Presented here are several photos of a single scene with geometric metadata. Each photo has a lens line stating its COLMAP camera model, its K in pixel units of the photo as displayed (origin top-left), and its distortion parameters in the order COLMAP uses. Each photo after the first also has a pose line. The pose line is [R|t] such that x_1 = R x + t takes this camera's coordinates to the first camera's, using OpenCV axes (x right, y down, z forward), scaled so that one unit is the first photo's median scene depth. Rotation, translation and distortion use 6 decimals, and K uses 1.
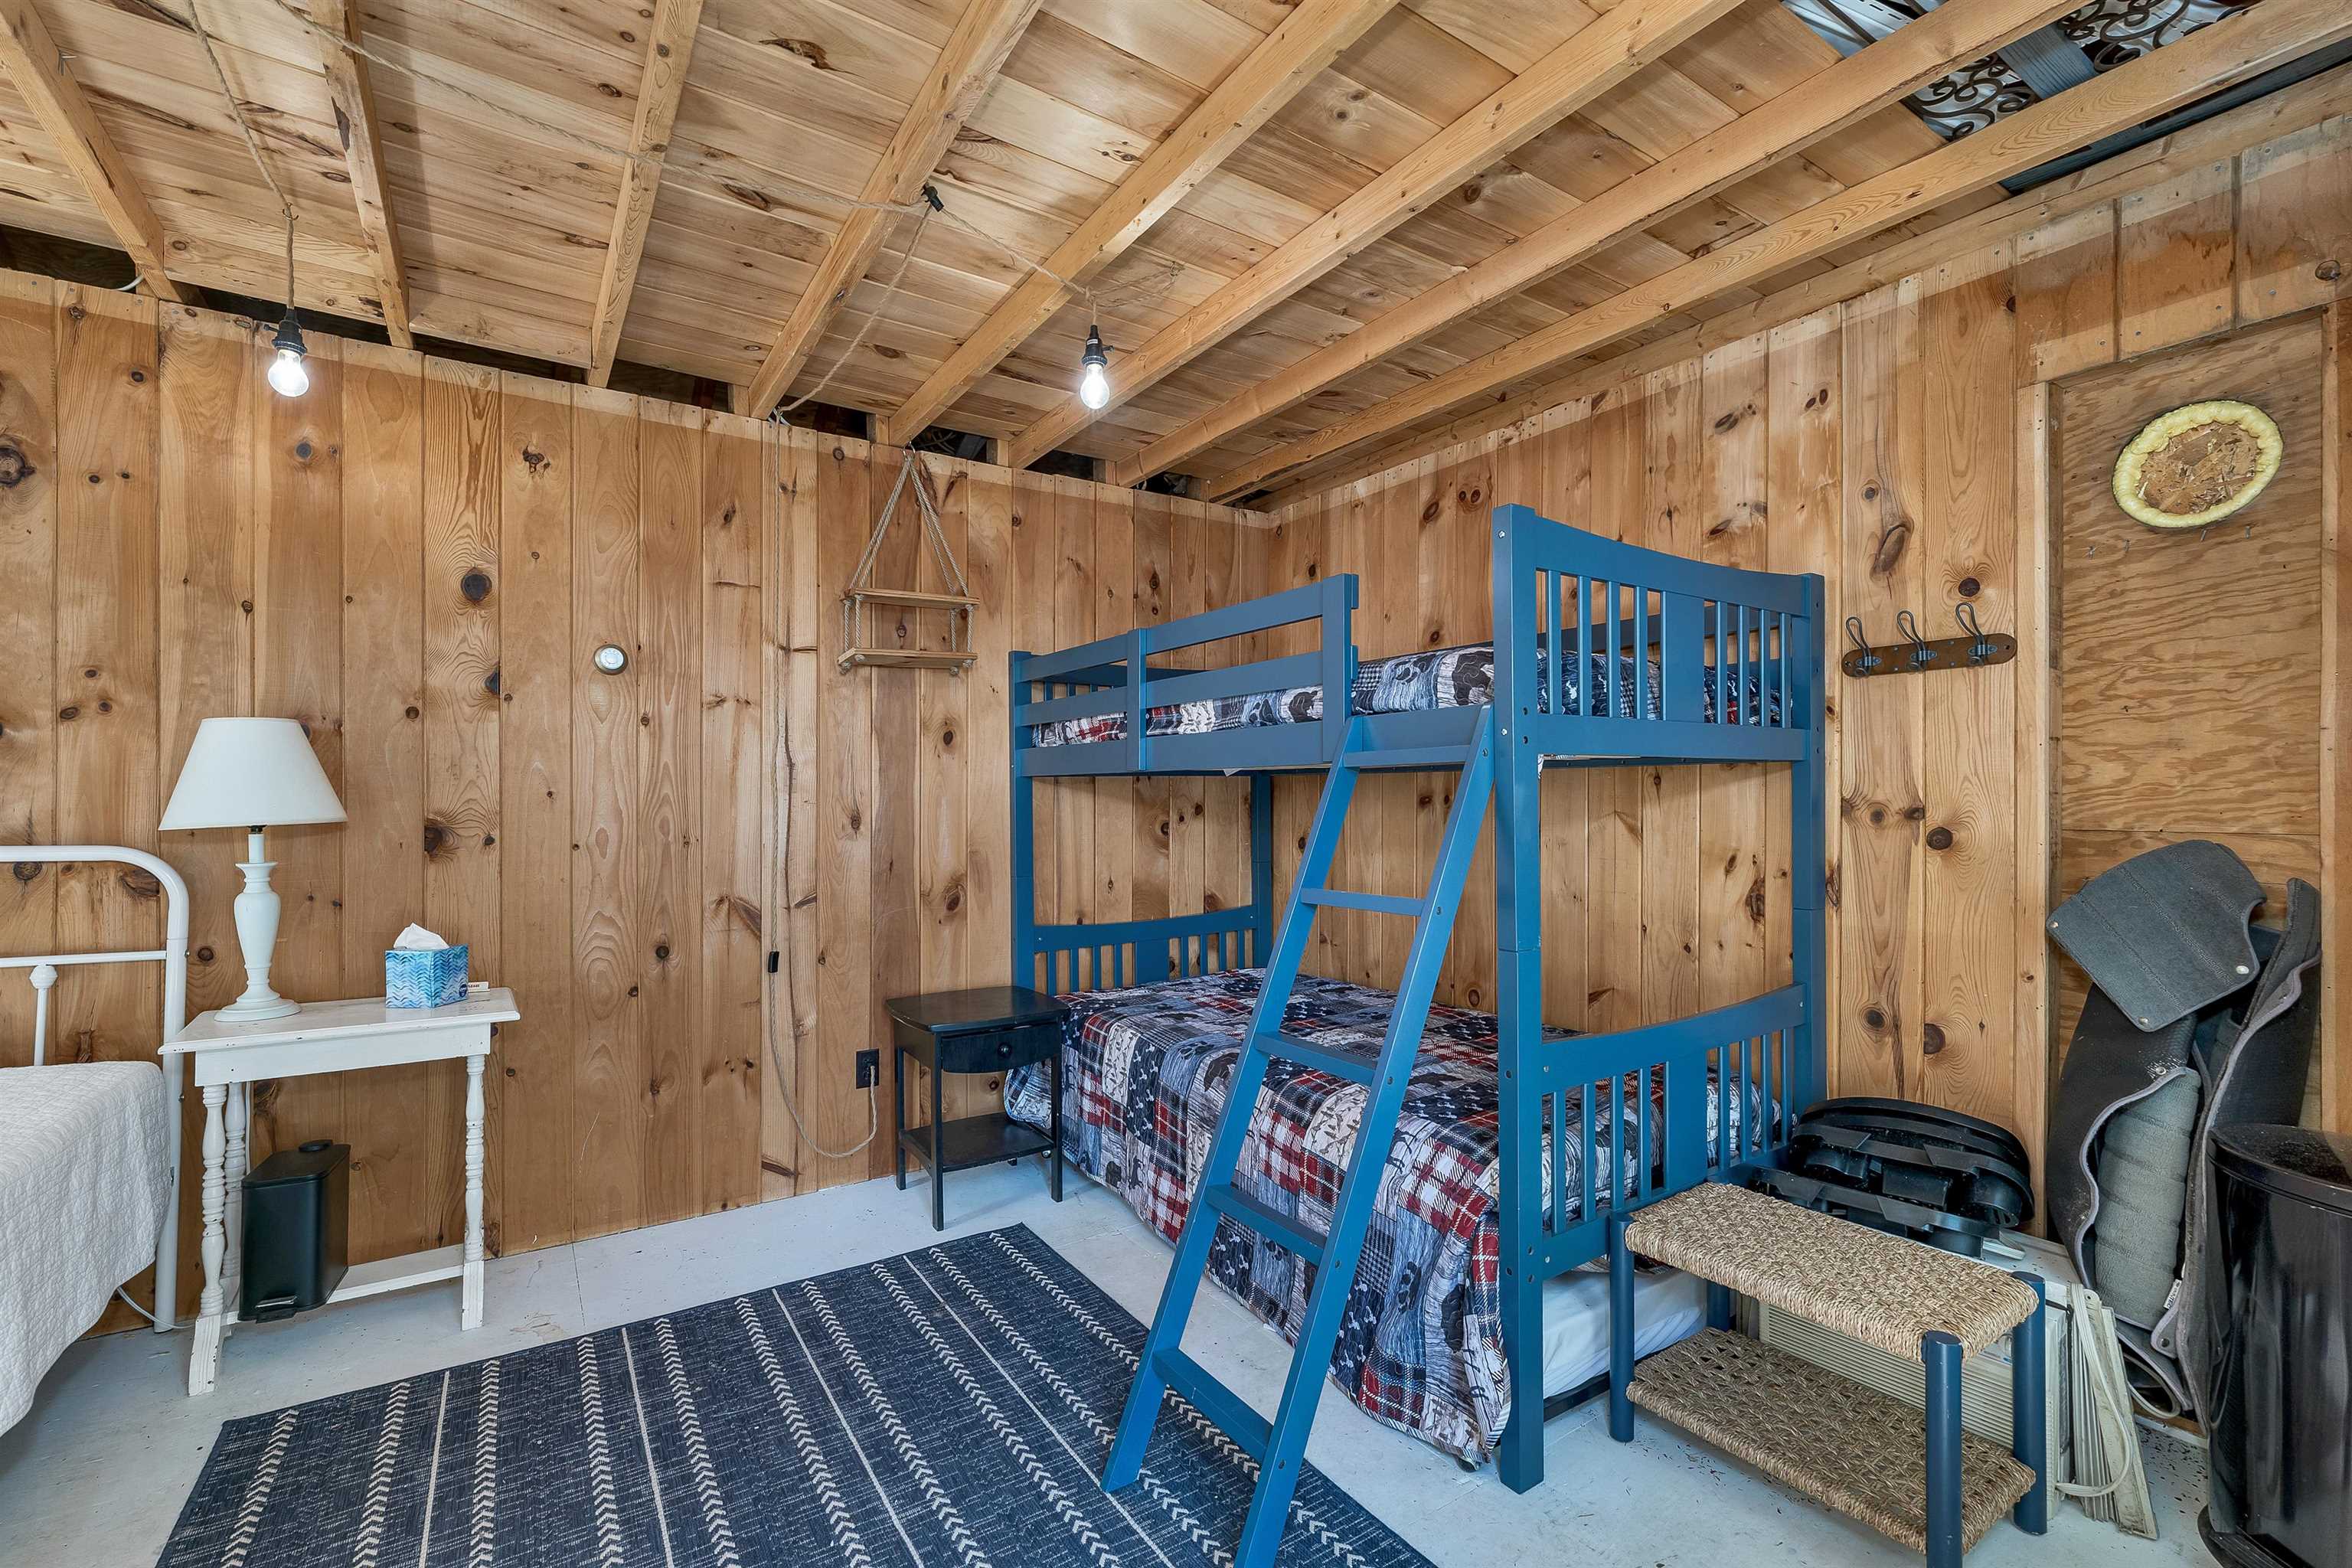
lens RADIAL K [[979.1, 0, 1189.4], [0, 979.1, 798.3], [0, 0, 1]] dist [-0.007988, 0.001153]
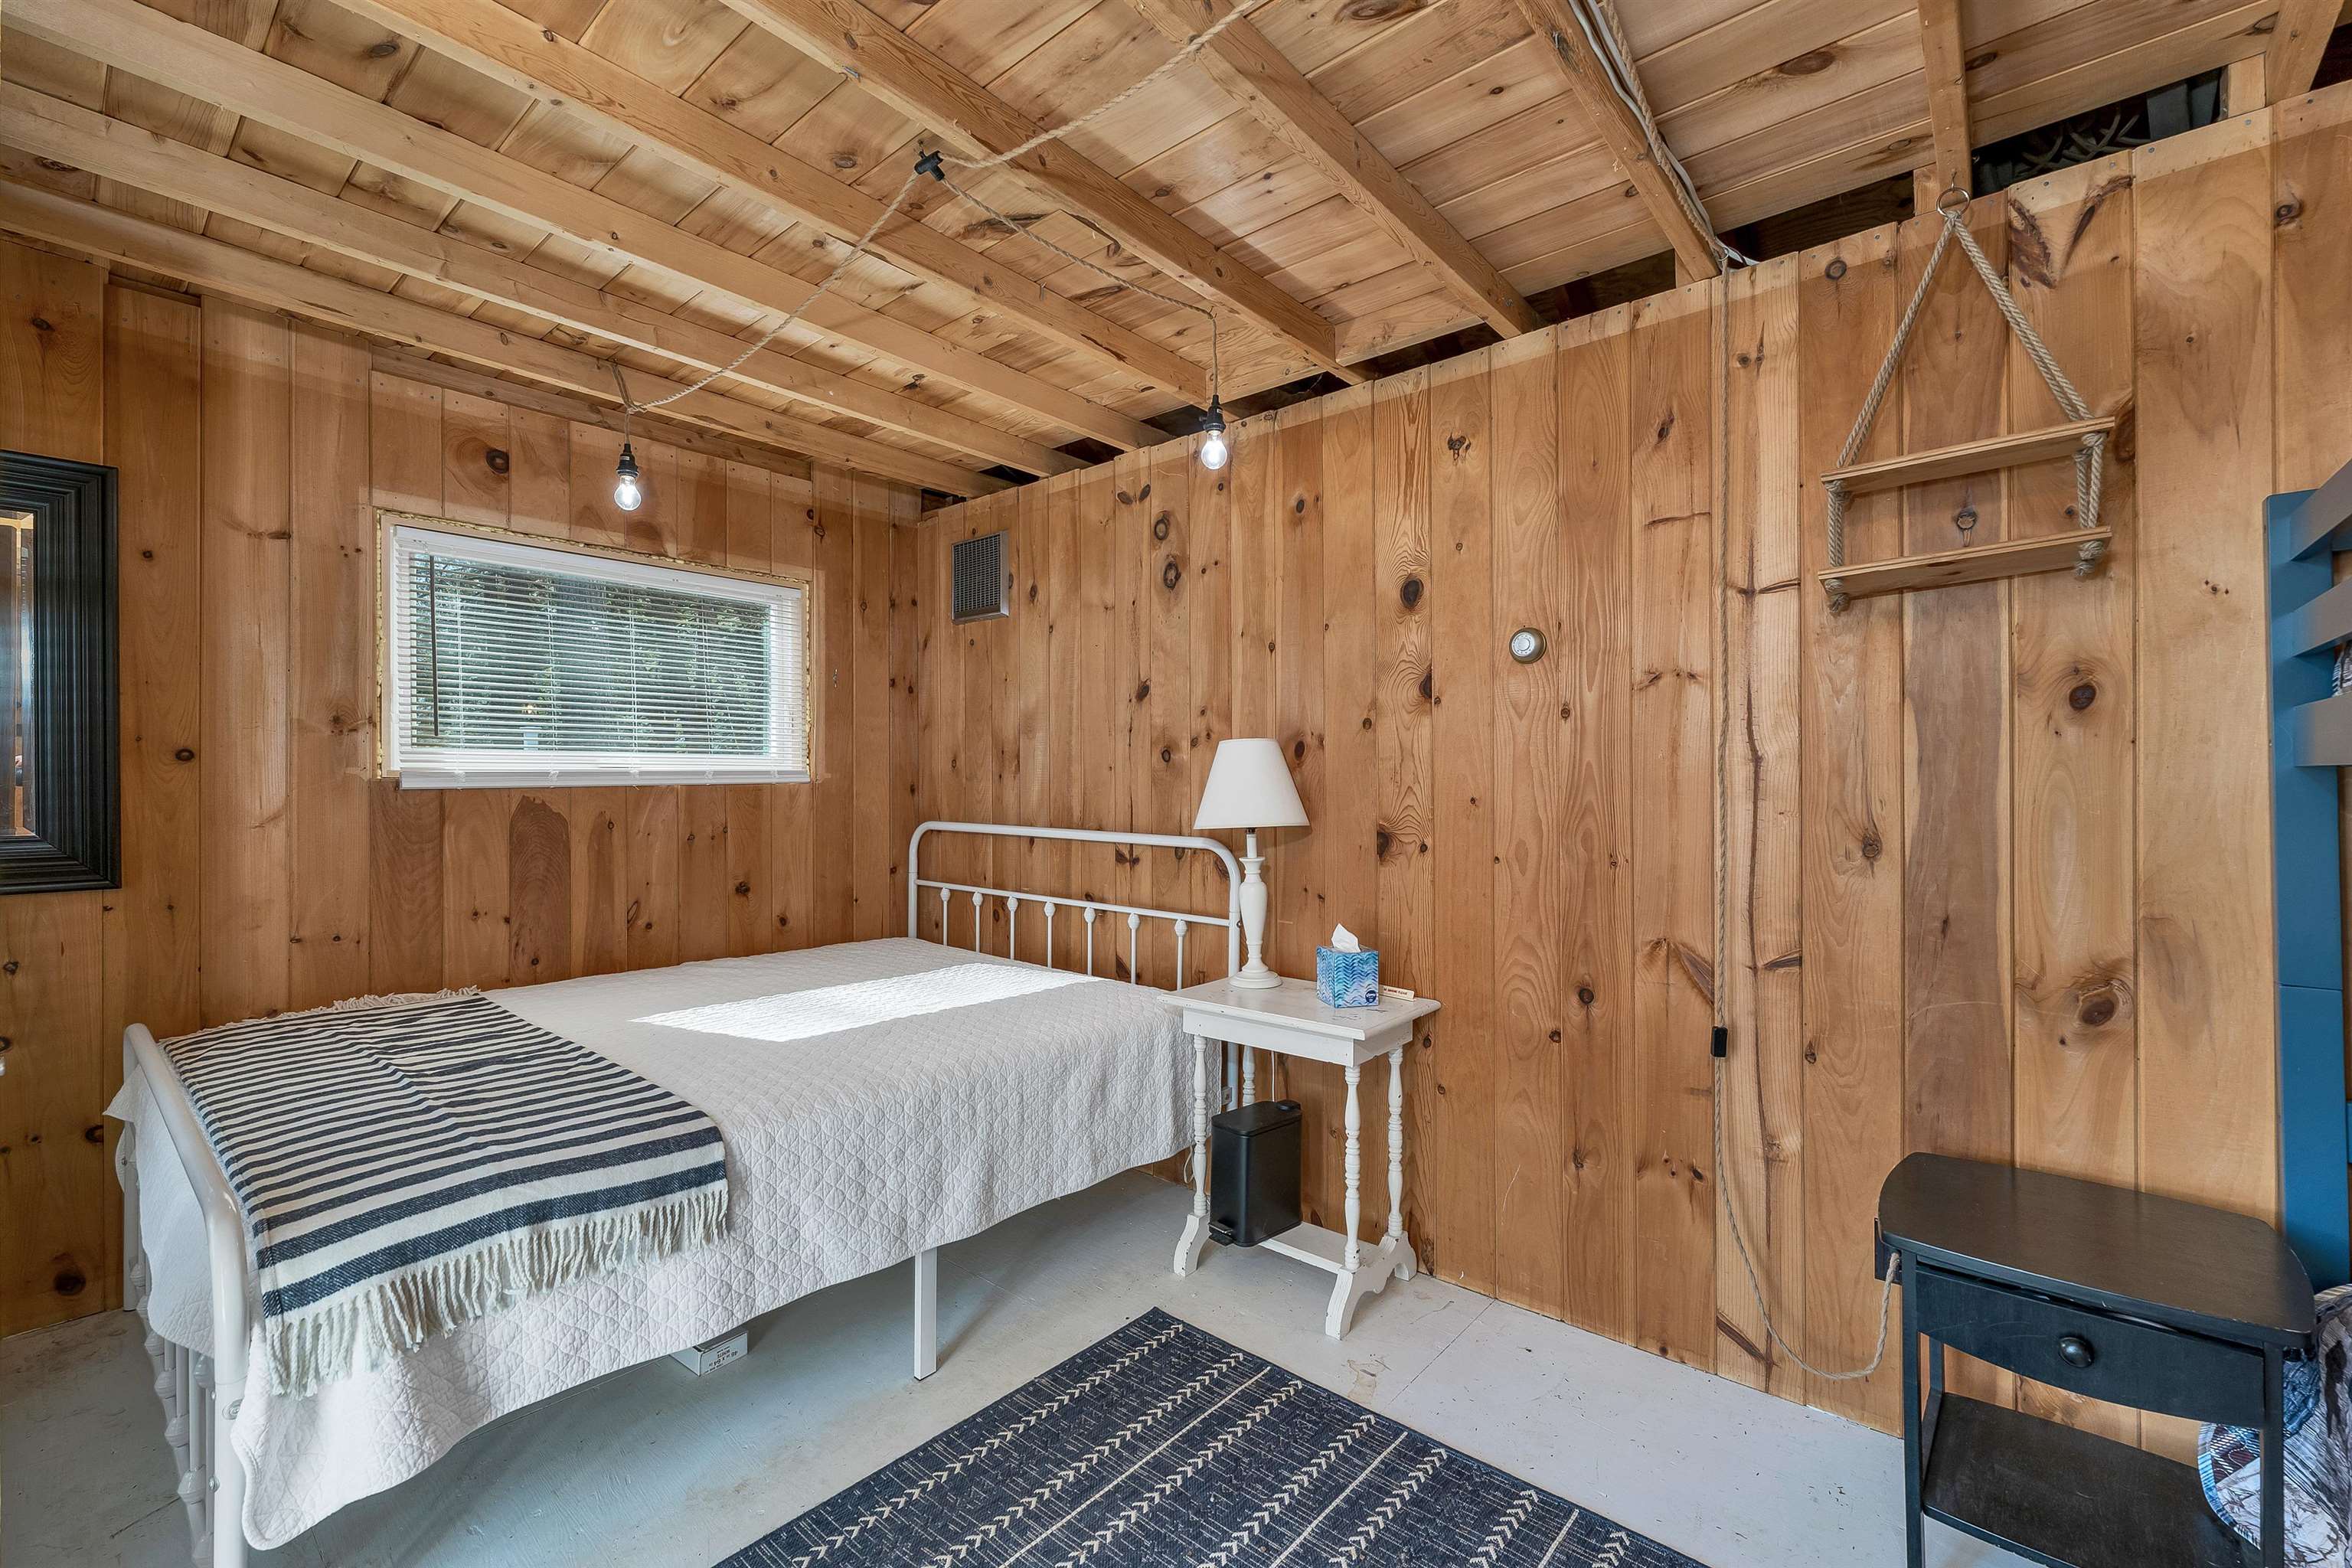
lens RADIAL K [[979.1, 0, 1176.1], [0, 979.1, 777.8], [0, 0, 1]] dist [-0.007988, 0.001153]
pose [[0.263854, -0.004572, -0.964552, 0.154707], [0.009451, 0.999953, -0.002155, -0.025238], [0.964516, -0.008547, 0.263885, 0.457413]]
